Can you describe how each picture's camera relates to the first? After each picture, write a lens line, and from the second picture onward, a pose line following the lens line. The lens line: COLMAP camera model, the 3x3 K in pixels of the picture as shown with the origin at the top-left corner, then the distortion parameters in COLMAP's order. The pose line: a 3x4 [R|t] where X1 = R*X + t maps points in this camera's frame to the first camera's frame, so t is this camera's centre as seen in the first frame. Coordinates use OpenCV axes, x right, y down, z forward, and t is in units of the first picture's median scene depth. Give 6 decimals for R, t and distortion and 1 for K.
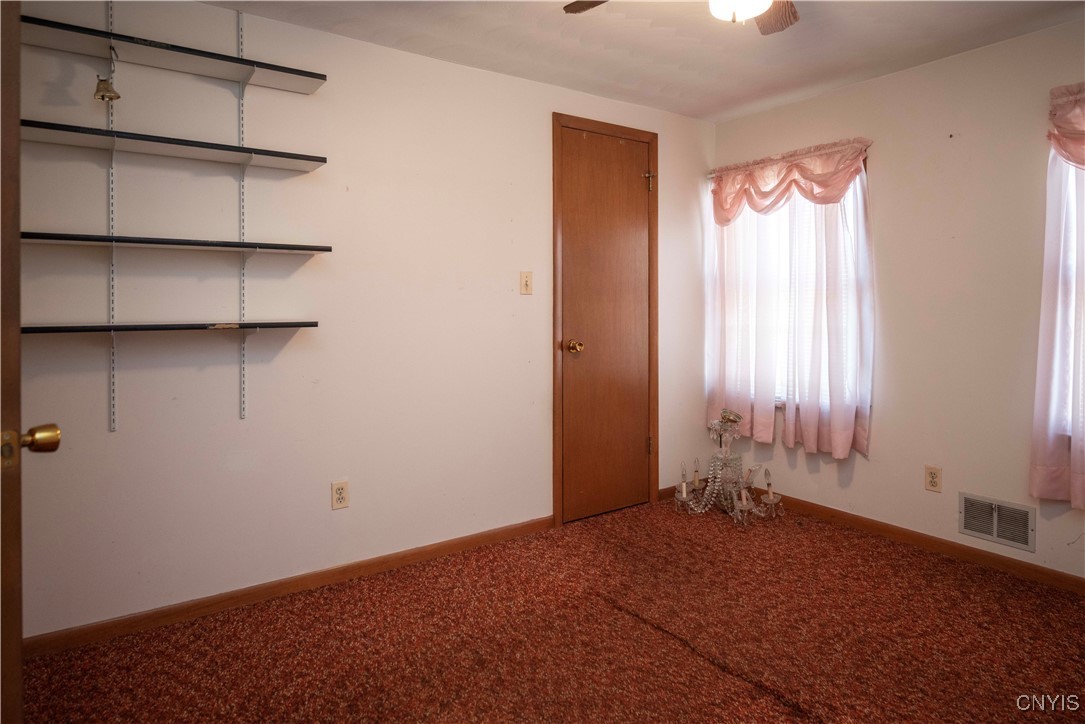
lens RADIAL K [[650.1, 0, 543.1], [0, 650.1, 358.8], [0, 0, 1]] dist [0.001809, 0.000562]
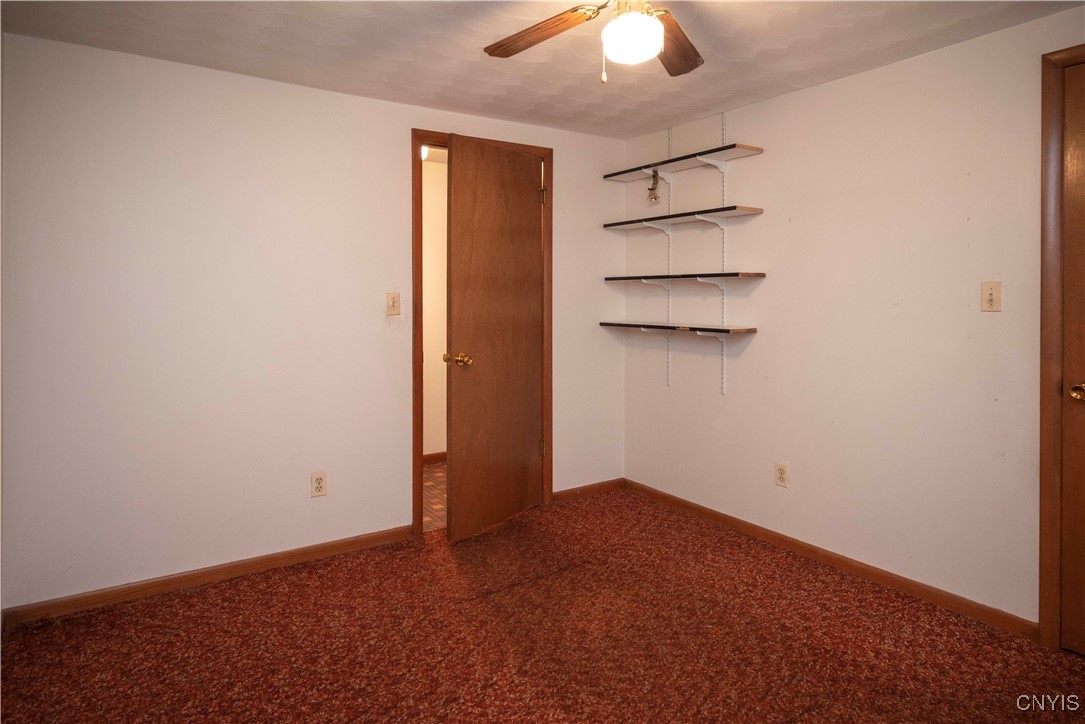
lens RADIAL K [[650.1, 0, 543.2], [0, 650.1, 364.0], [0, 0, 1]] dist [0.001809, 0.000562]
pose [[-0.026718, 0.102969, -0.994326, 0.950324], [-0.091093, 0.990292, 0.104999, -0.087146], [0.995484, 0.093381, -0.017079, 0.609304]]
